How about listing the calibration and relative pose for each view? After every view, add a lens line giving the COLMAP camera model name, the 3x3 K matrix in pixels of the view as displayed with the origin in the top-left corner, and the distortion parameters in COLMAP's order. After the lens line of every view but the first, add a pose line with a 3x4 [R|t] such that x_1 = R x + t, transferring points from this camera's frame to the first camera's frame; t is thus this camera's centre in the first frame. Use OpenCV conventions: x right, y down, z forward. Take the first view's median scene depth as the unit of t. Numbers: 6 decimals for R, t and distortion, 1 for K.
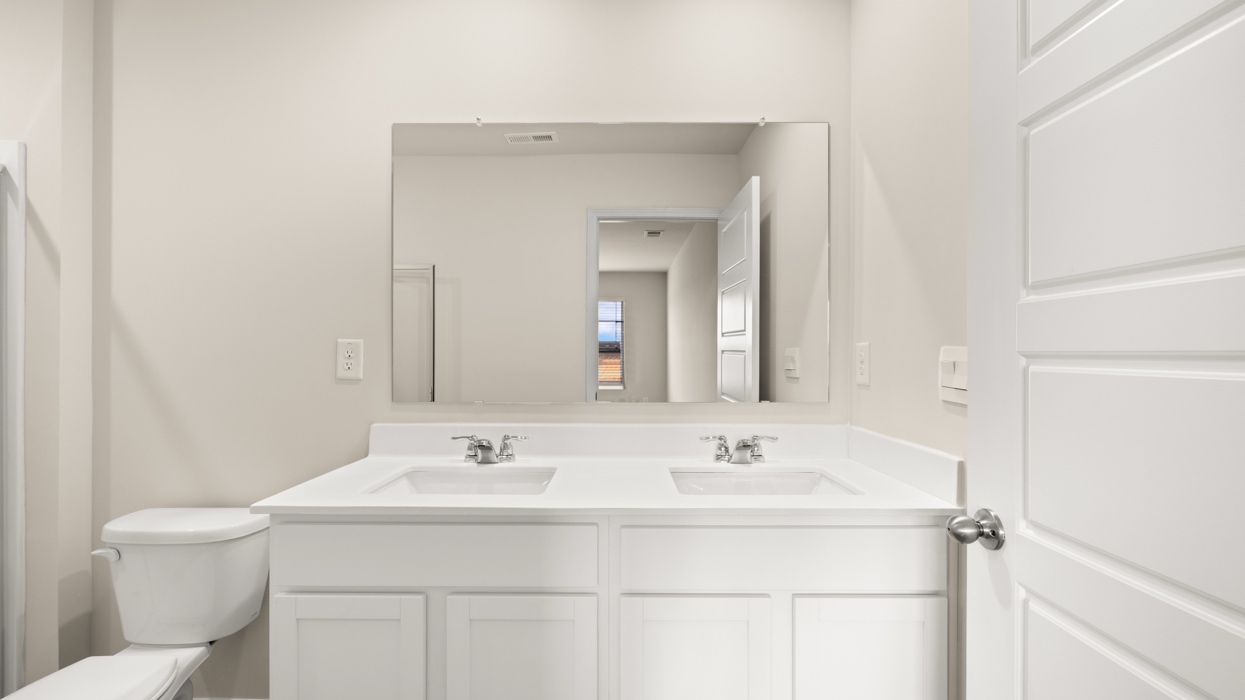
lens RADIAL K [[538.2, 0, 622.5], [0, 538.2, 350.0], [0, 0, 1]] dist [-0.001063, -0.000048]
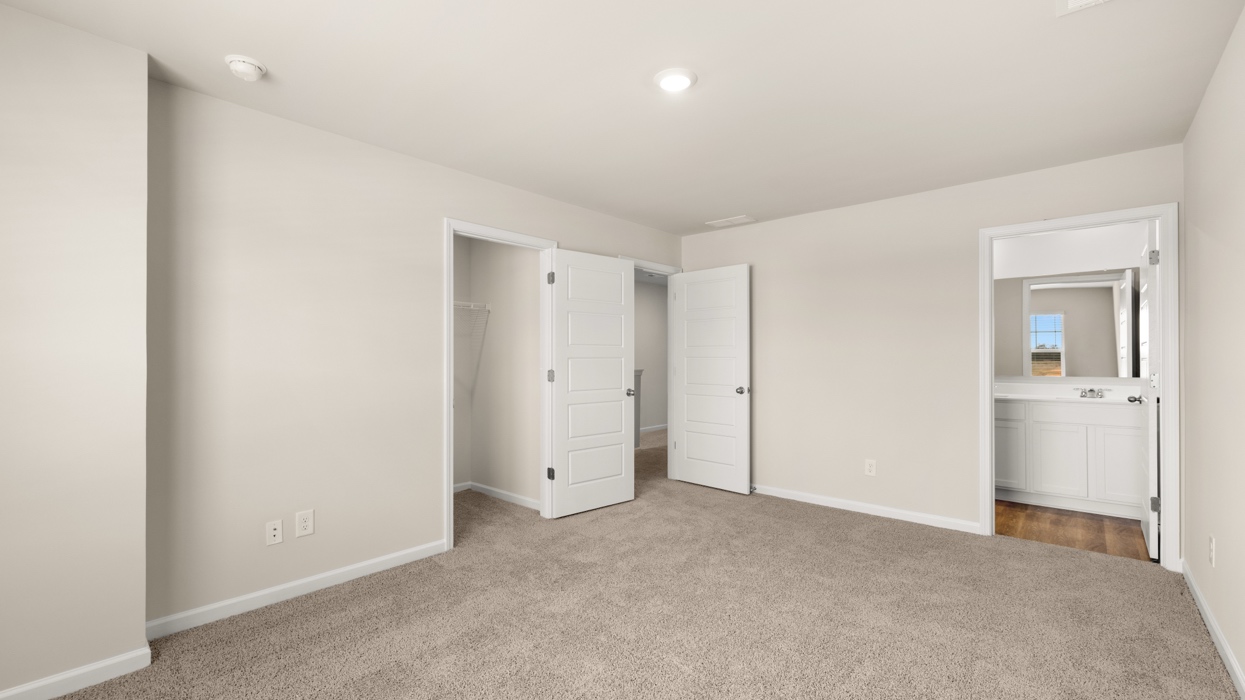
lens RADIAL K [[538.2, 0, 622.5], [0, 538.2, 350.0], [0, 0, 1]] dist [-0.001063, -0.000048]
pose [[0.752357, -0.008475, -0.658701, 0.047088], [0.004994, 0.999962, -0.007161, -0.005351], [0.658736, 0.002098, 0.752371, -0.542564]]
